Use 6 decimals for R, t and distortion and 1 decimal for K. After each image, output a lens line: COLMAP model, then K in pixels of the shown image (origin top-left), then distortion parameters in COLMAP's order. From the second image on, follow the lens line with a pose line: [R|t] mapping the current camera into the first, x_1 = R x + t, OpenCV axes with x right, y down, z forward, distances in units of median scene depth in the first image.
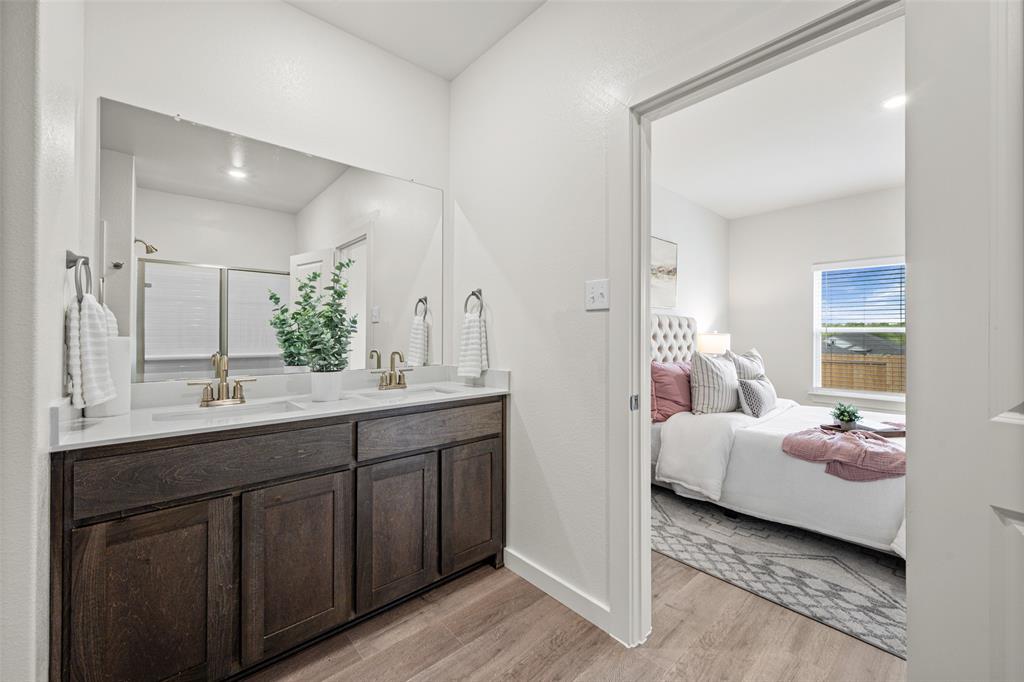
lens RADIAL K [[410.1, 0, 516.6], [0, 410.1, 333.3], [0, 0, 1]] dist [-0.000474, -0.000100]
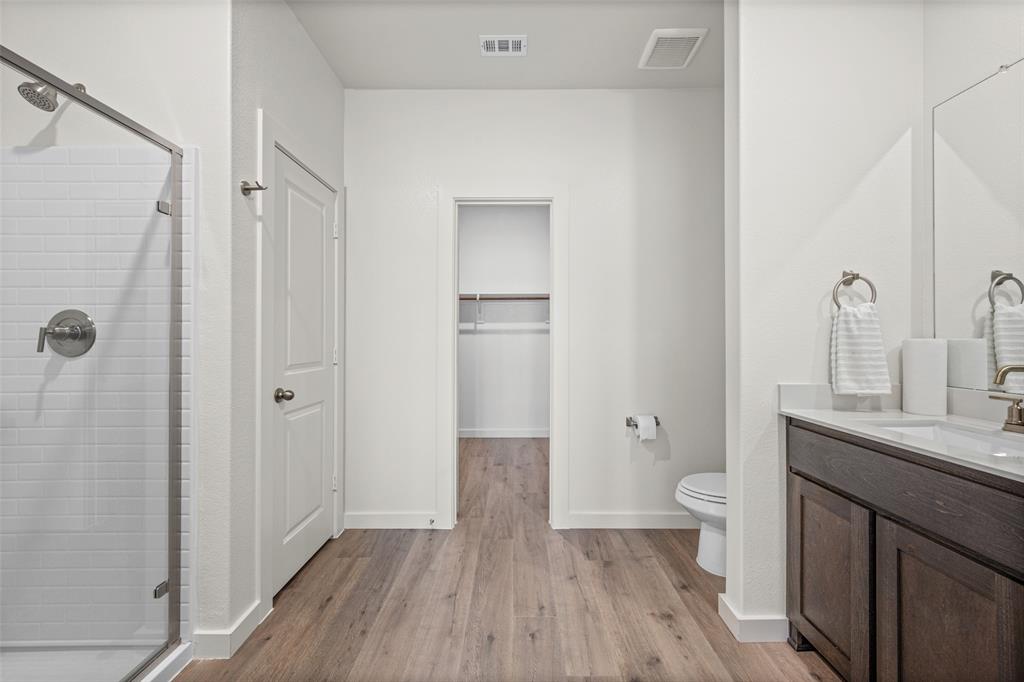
lens RADIAL K [[410.1, 0, 516.6], [0, 410.1, 333.3], [0, 0, 1]] dist [-0.000474, -0.000100]
pose [[-0.656167, -0.004871, -0.754600, 0.800672], [0.001484, 0.999969, -0.007745, 0.002129], [0.754614, -0.006202, -0.656140, 1.522746]]
